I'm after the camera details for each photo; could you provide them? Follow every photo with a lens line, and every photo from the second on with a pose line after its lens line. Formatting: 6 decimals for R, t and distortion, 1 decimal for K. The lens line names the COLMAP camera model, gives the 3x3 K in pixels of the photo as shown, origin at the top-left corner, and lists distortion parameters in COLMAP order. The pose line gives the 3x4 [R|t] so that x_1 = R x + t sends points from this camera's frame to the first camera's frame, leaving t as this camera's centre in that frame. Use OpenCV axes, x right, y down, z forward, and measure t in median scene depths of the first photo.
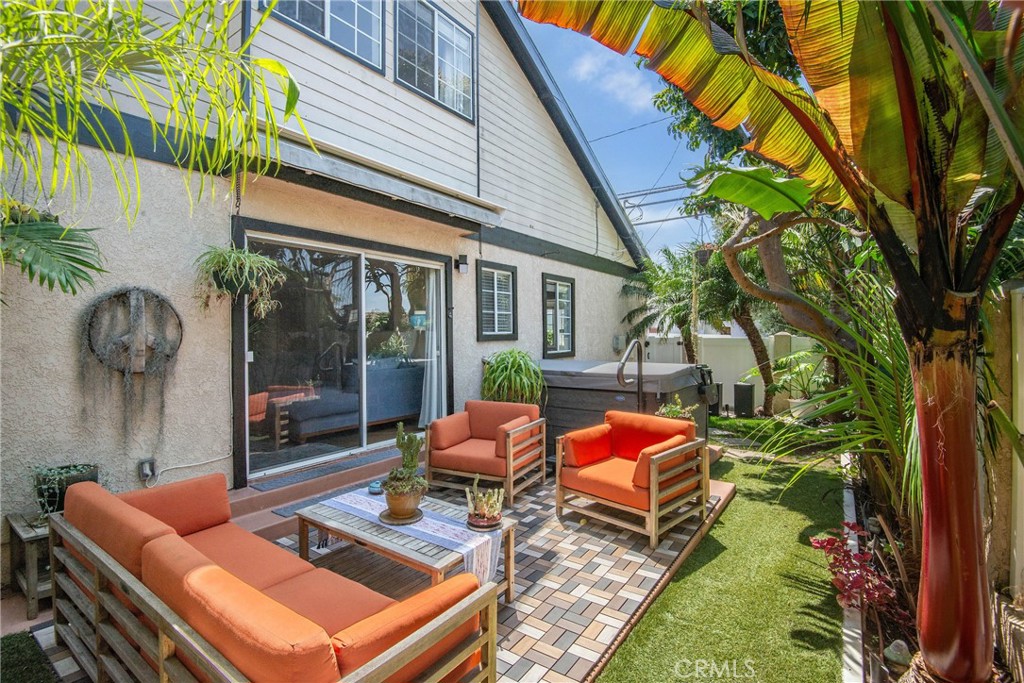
lens RADIAL K [[502.3, 0, 507.3], [0, 502.3, 338.3], [0, 0, 1]] dist [-0.004452, -0.010150]
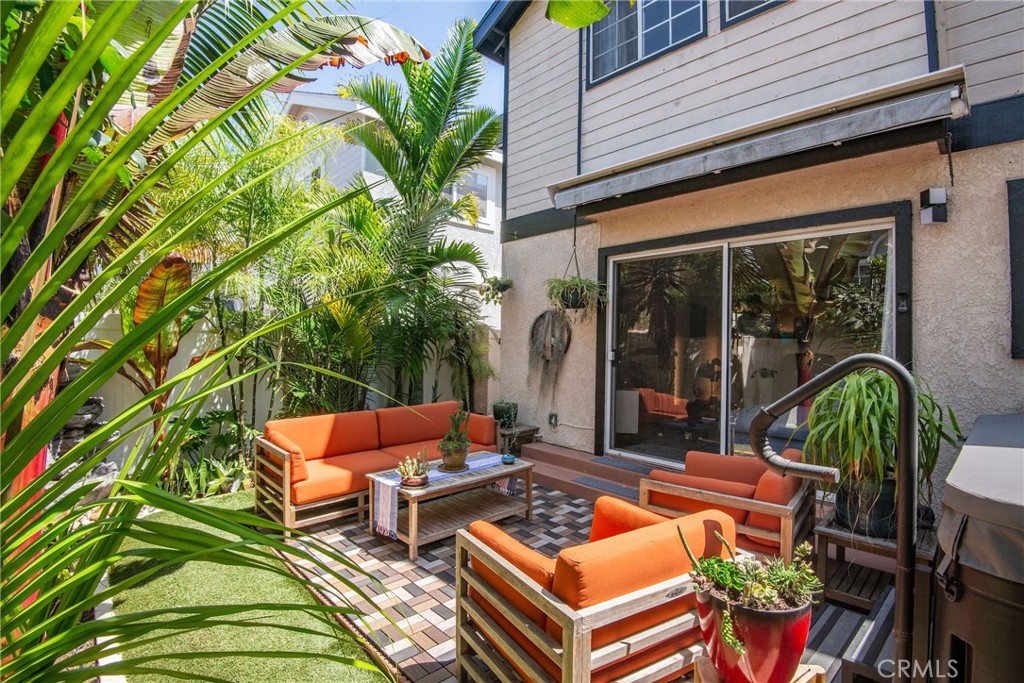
lens RADIAL K [[502.3, 0, 511.8], [0, 502.3, 341.9], [0, 0, 1]] dist [-0.004452, -0.010150]
pose [[-0.235427, -0.004739, -0.971880, 0.770959], [-0.030648, 0.999527, 0.002551, 0.006305], [0.971409, 0.030387, -0.235461, 1.051687]]
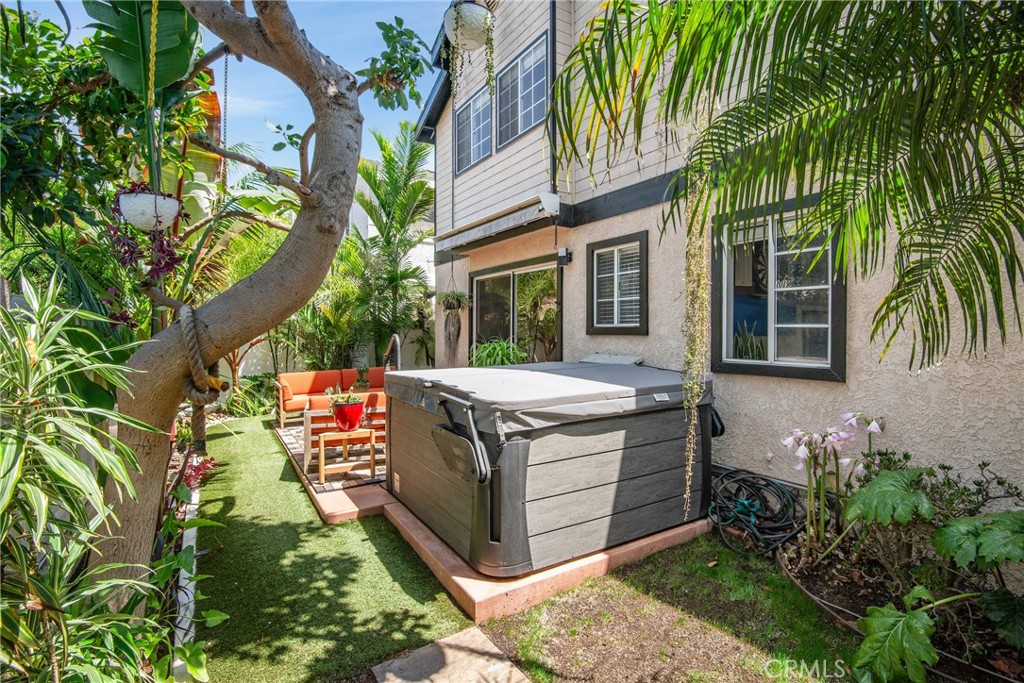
lens RADIAL K [[502.3, 0, 504.6], [0, 502.3, 344.8], [0, 0, 1]] dist [-0.004452, -0.010150]
pose [[-0.424283, 0.036813, -0.904781, 1.324959], [-0.002568, 0.999120, 0.041855, -0.020336], [0.905526, 0.020081, -0.423815, 1.989805]]
